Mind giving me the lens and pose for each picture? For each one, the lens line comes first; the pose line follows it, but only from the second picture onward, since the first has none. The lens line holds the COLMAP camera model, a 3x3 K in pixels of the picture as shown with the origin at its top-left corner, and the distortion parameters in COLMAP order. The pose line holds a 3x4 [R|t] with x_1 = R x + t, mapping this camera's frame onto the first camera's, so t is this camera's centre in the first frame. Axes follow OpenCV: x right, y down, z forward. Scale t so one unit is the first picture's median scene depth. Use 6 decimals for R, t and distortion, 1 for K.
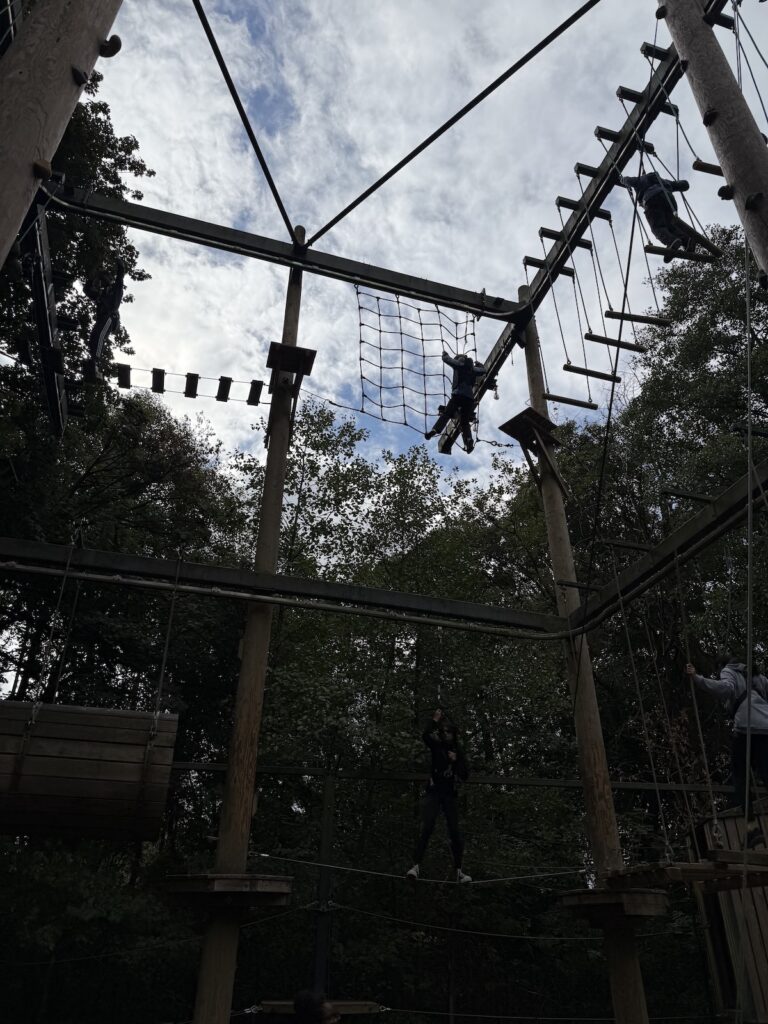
lens RADIAL K [[726.5, 0, 384.0], [0, 726.5, 512.0], [0, 0, 1]] dist [0.002573, -0.000786]
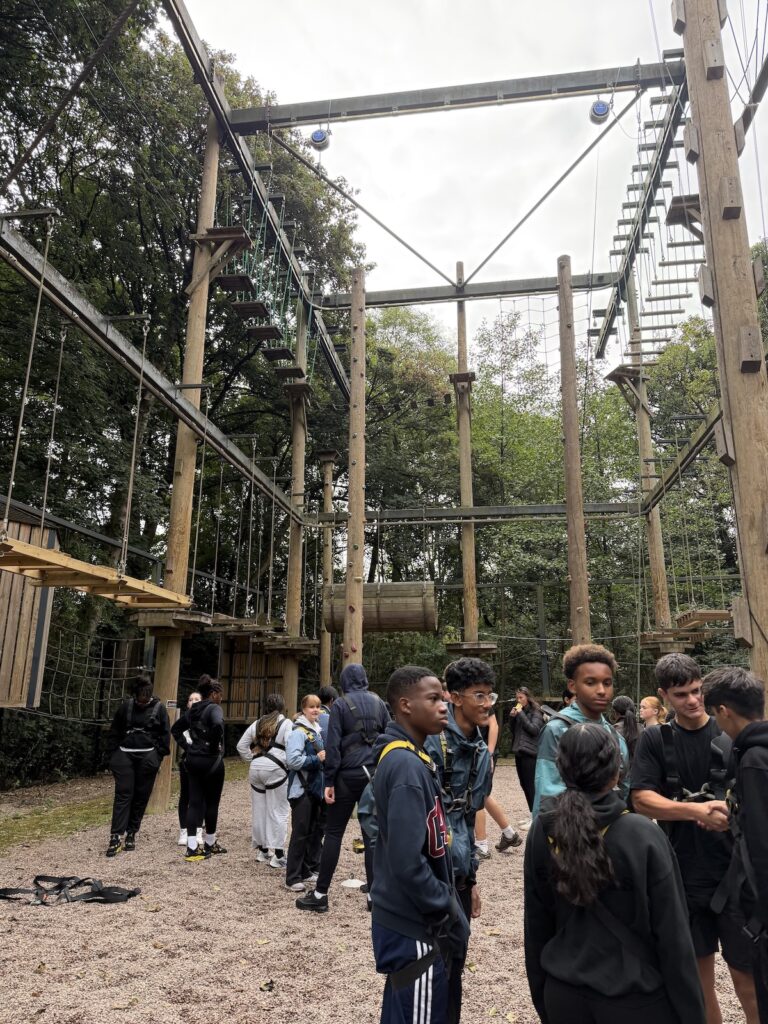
lens RADIAL K [[726.5, 0, 384.0], [0, 726.5, 512.0], [0, 0, 1]] dist [0.002573, -0.000786]
pose [[0.902744, -0.108184, -0.416352, 0.398414], [0.227135, 0.941820, 0.247760, -0.383822], [0.365325, -0.318231, 0.874795, -0.724375]]
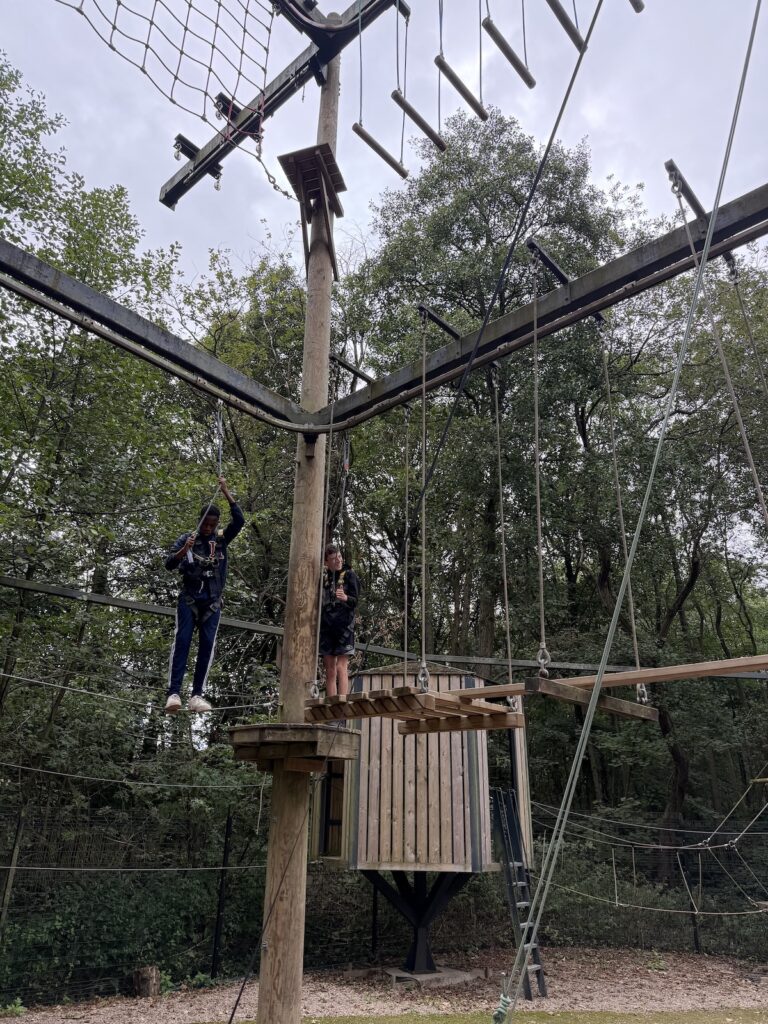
lens RADIAL K [[757.9, 0, 384.0], [0, 757.9, 512.0], [0, 0, 1]] dist [0.001150, -0.001647]
pose [[0.850347, 0.208689, 0.483072, -0.059832], [-0.288546, 0.952601, 0.096398, 0.144949], [-0.440058, -0.221360, 0.870258, 0.216899]]
